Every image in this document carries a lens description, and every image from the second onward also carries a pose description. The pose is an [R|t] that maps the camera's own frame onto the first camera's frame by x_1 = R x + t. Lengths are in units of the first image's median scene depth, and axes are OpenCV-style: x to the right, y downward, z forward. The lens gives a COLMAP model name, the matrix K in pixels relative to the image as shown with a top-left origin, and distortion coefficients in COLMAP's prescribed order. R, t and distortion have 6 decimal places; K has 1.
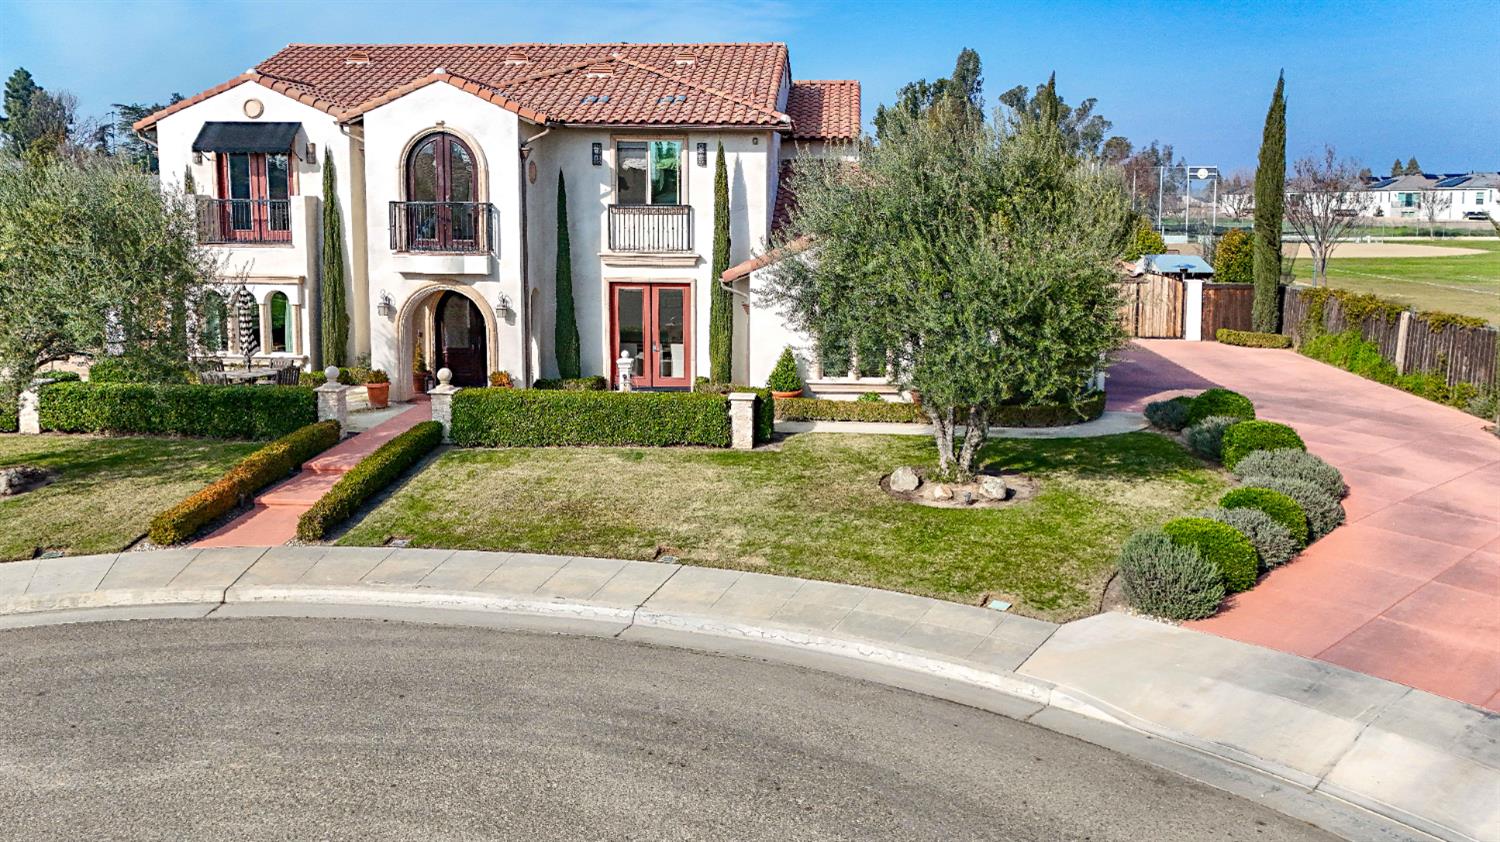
lens RADIAL K [[1169.2, 0, 745.4], [0, 1169.2, 322.6], [0, 0, 1]] dist [0.094172, -0.091171]
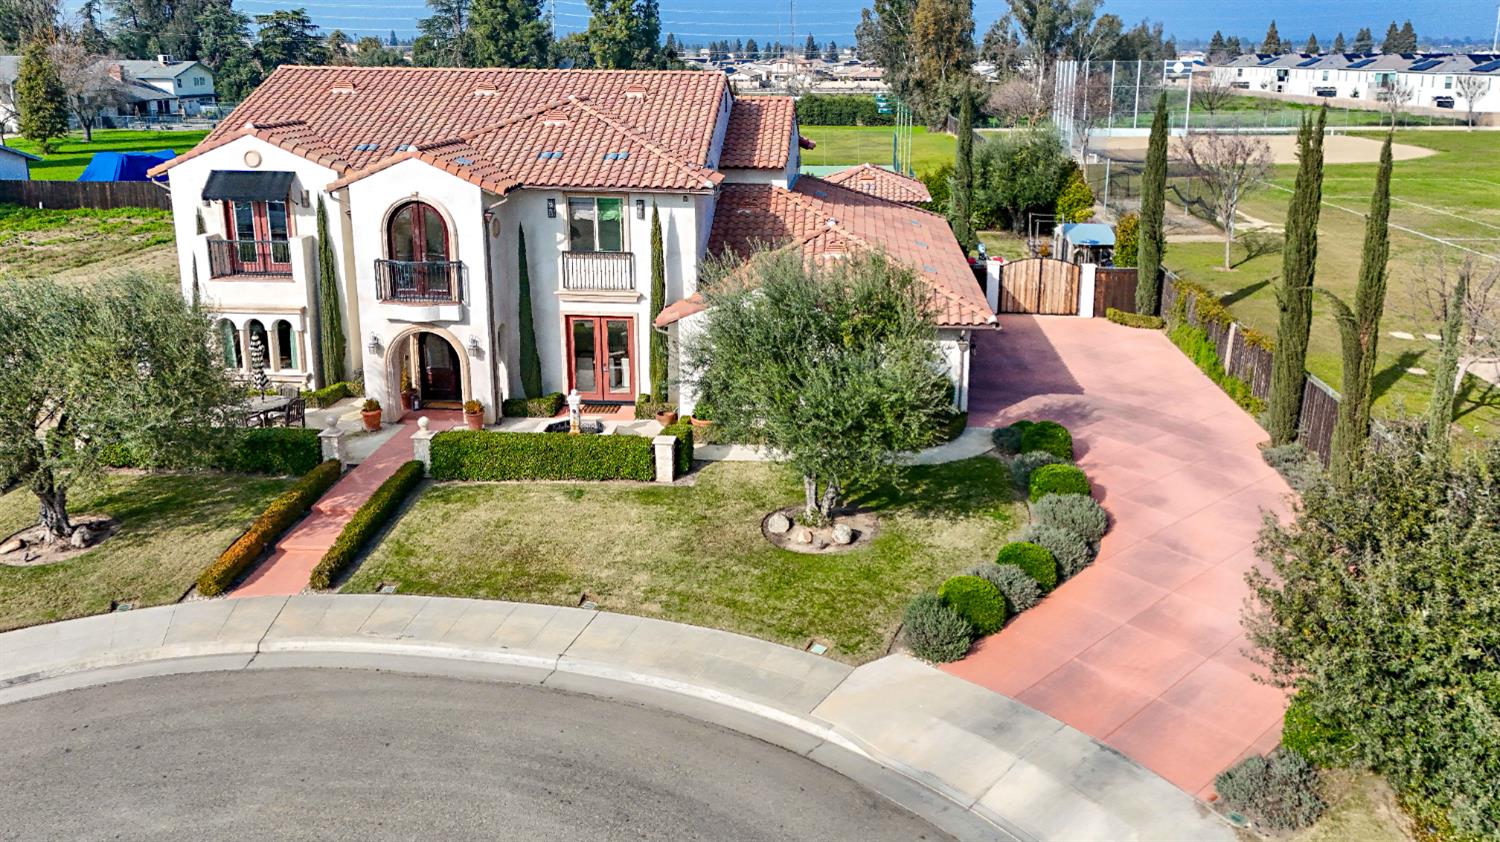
lens RADIAL K [[1160.5, 0, 787.5], [0, 1160.5, 320.3], [0, 0, 1]] dist [0.093461, -0.081848]
pose [[0.999556, -0.003955, 0.029548, 0.092111], [0.000306, 0.992472, 0.122468, -0.215075], [-0.029809, -0.122404, 0.992033, -0.225040]]
